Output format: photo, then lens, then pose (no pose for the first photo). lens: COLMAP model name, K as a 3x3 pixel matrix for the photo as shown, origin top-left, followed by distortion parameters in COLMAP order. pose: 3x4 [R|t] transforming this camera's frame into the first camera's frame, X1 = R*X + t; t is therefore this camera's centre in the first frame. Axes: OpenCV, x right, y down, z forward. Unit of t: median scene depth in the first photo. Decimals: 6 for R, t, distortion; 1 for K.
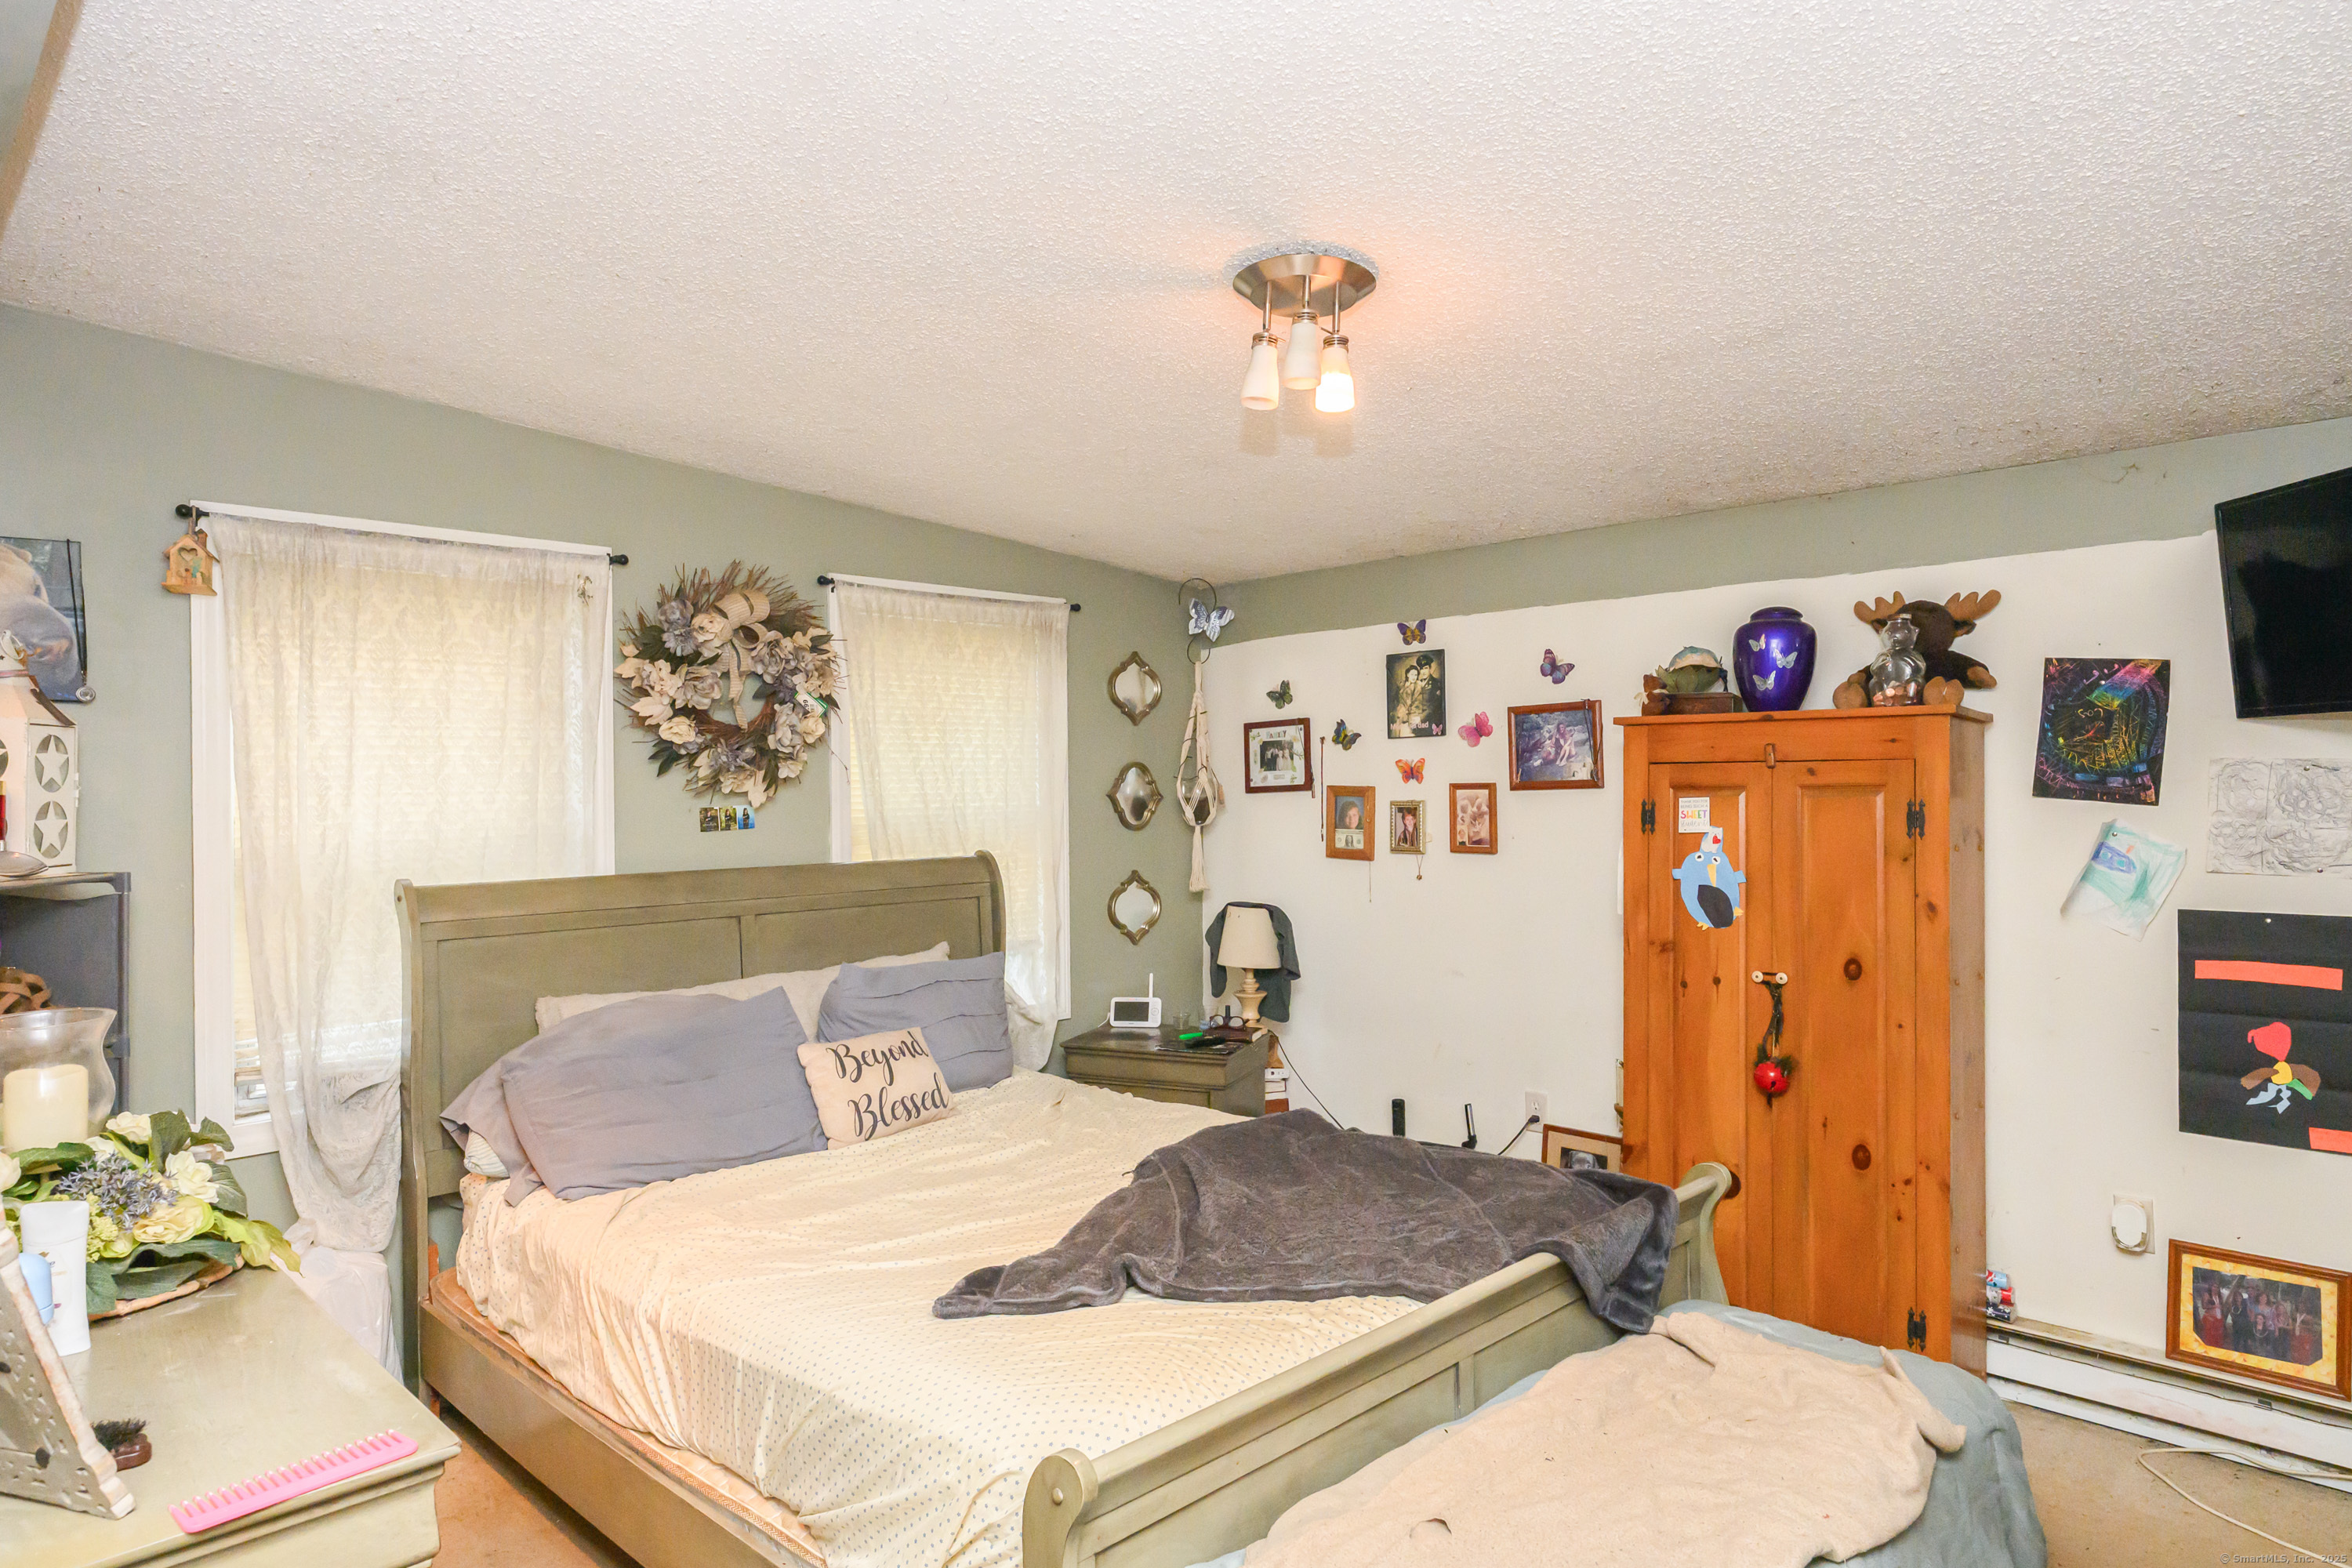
lens RADIAL K [[1370.5, 0, 1182.1], [0, 1370.5, 792.5], [0, 0, 1]] dist [0.000730, 0.000858]
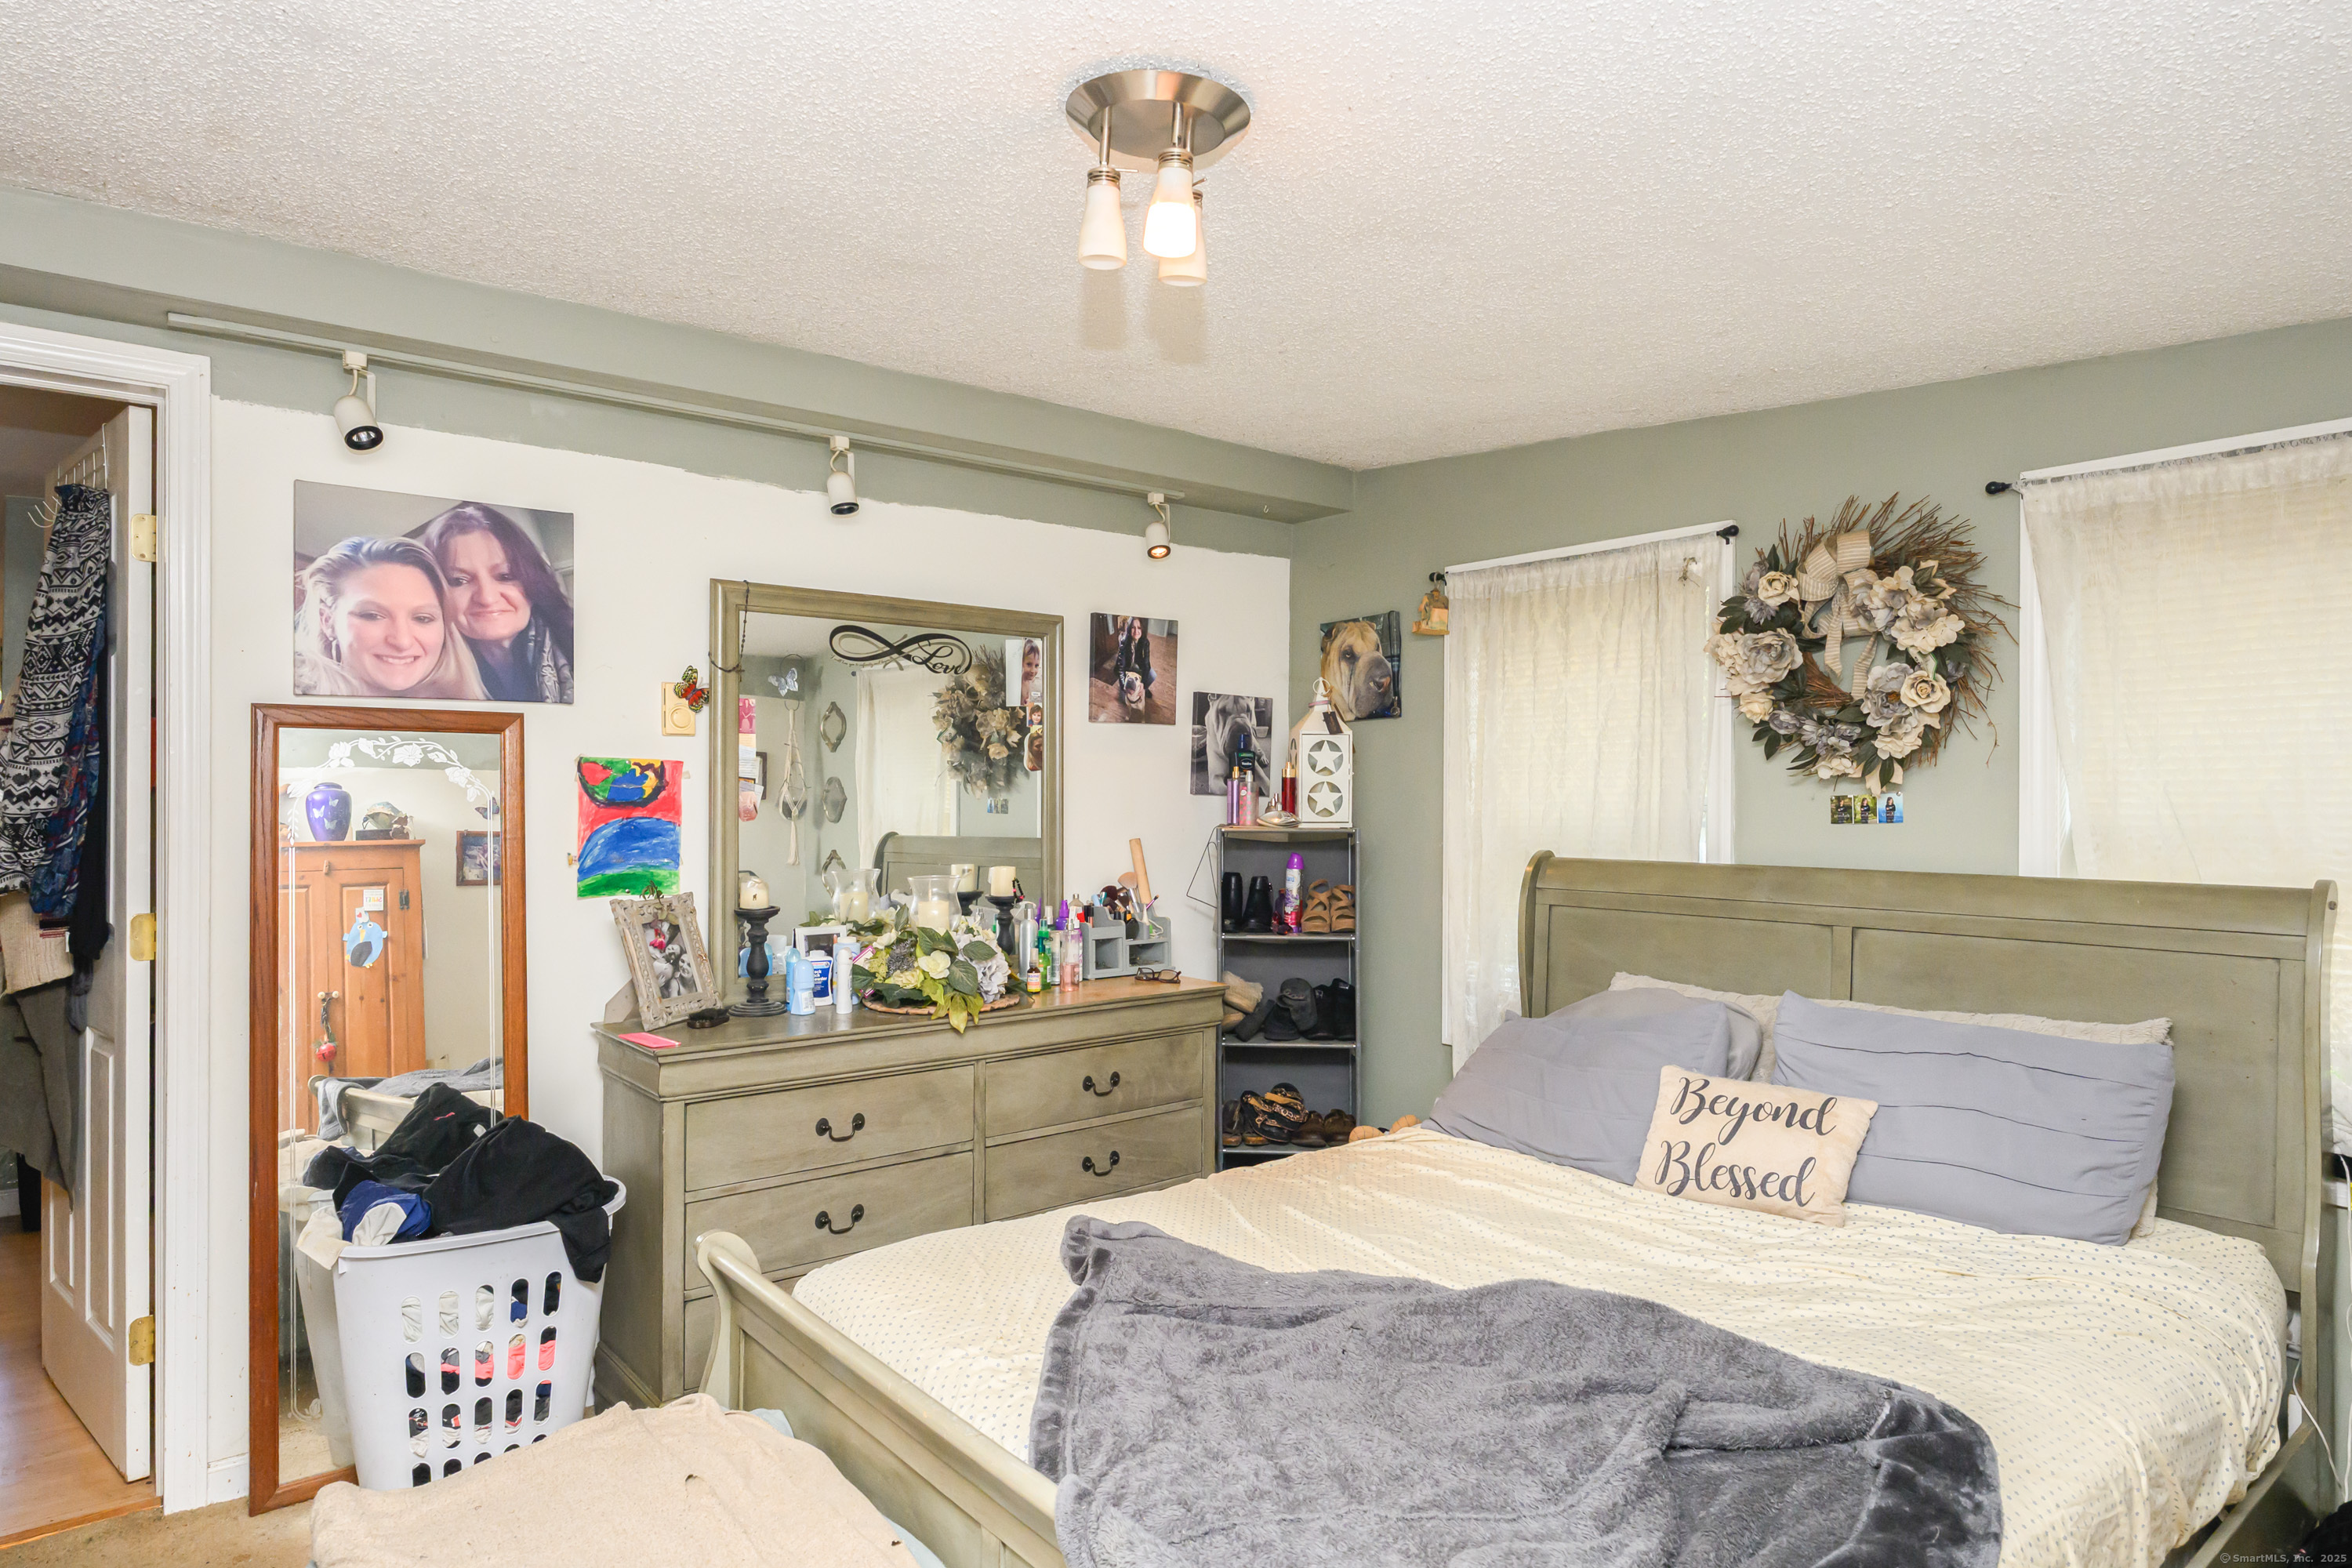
lens RADIAL K [[1370.5, 0, 1170.6], [0, 1370.5, 785.9], [0, 0, 1]] dist [0.000730, 0.000858]
pose [[-0.112807, 0.004789, -0.993605, 0.606240], [-0.004514, 0.999976, 0.005332, 0.002843], [0.993607, 0.005087, -0.112783, 0.763425]]
